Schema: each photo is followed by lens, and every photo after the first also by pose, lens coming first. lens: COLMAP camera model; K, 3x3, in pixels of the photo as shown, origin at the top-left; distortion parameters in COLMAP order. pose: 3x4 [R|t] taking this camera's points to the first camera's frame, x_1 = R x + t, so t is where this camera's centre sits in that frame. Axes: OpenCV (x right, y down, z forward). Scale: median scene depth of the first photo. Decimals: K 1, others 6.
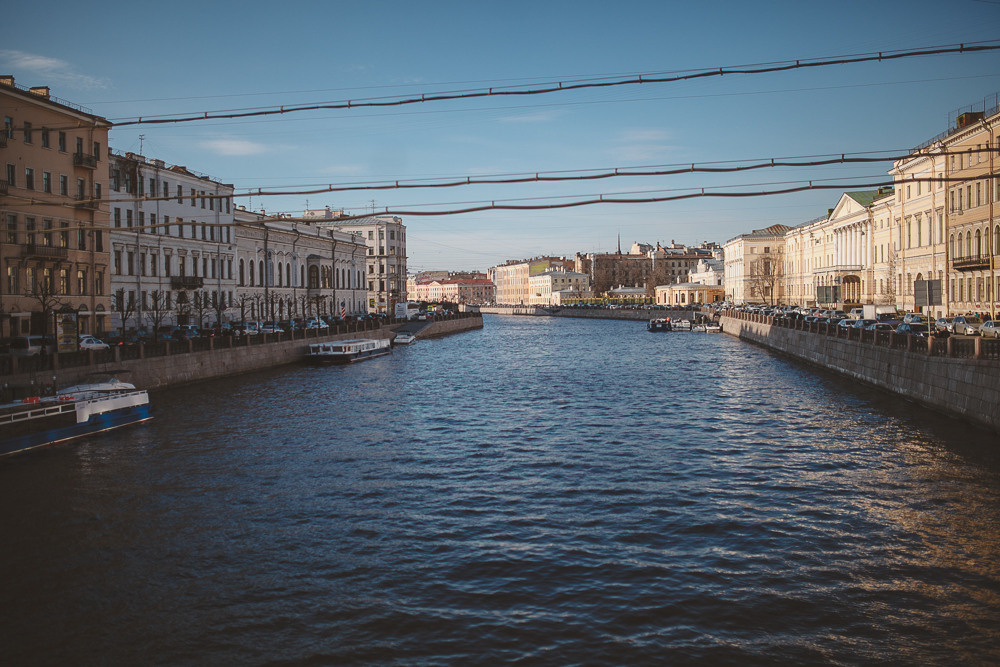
lens RADIAL K [[951.6, 0, 503.4], [0, 951.6, 333.1], [0, 0, 1]] dist [-0.043118, 0.000000]
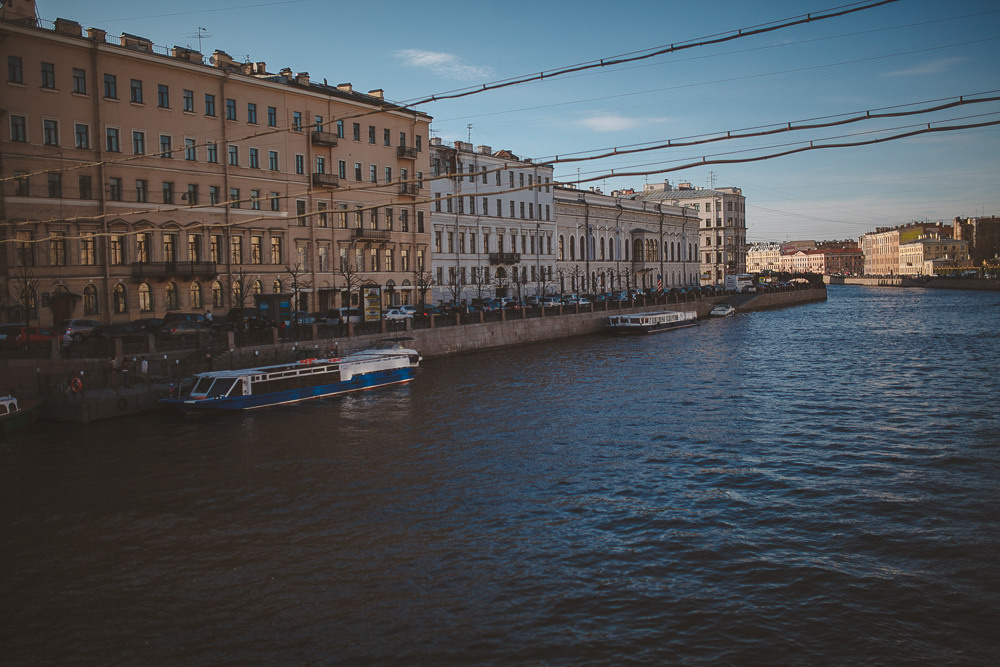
lens RADIAL K [[951.6, 0, 498.8], [0, 951.6, 326.9], [0, 0, 1]] dist [-0.043118, 0.000000]
pose [[0.923671, 0.010452, -0.383044, 0.051485], [-0.001630, 0.999726, 0.023347, -0.000405], [0.383183, -0.020941, 0.923435, -0.008117]]
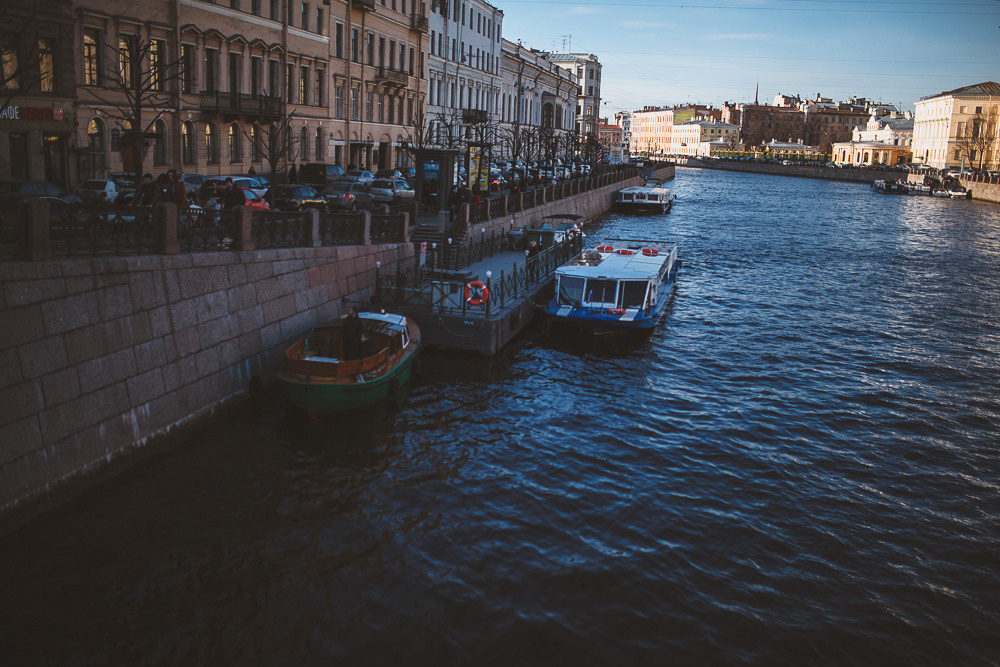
lens RADIAL K [[951.6, 0, 496.2], [0, 951.6, 336.7], [0, 0, 1]] dist [-0.043118, 0.000000]
pose [[0.994196, 0.065718, -0.085180, -0.143973], [-0.050862, 0.984788, 0.166147, 0.002689], [0.094803, -0.160851, 0.982415, 0.029317]]
